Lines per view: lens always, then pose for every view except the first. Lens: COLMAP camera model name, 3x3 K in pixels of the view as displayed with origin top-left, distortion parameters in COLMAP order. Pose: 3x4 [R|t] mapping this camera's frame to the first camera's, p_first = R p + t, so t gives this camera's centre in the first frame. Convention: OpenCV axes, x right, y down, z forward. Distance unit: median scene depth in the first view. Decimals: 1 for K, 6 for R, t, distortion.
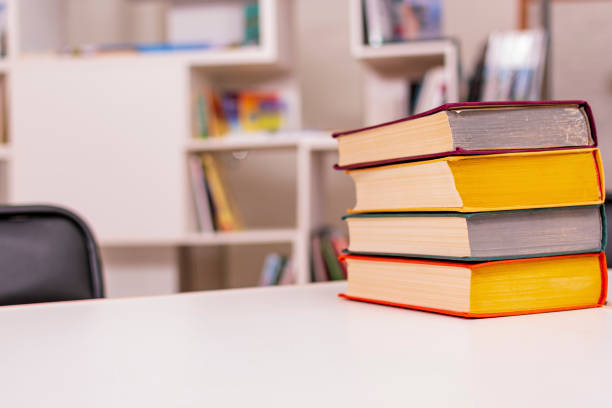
lens RADIAL K [[989.5, 0, 306.0], [0, 989.5, 204.0], [0, 0, 1]] dist [0.150850, 0.005074]
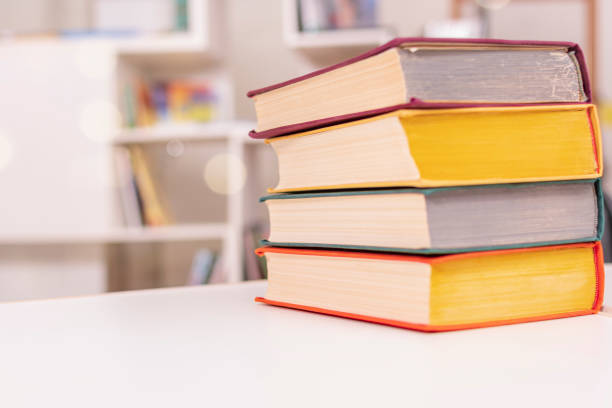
lens RADIAL K [[989.5, 0, 306.0], [0, 989.5, 204.0], [0, 0, 1]] dist [0.150850, 0.005074]
pose [[0.998002, -0.000570, 0.063177, 0.026166], [0.000399, 0.999996, 0.002717, 0.017354], [-0.063179, -0.002686, 0.997999, 0.255870]]
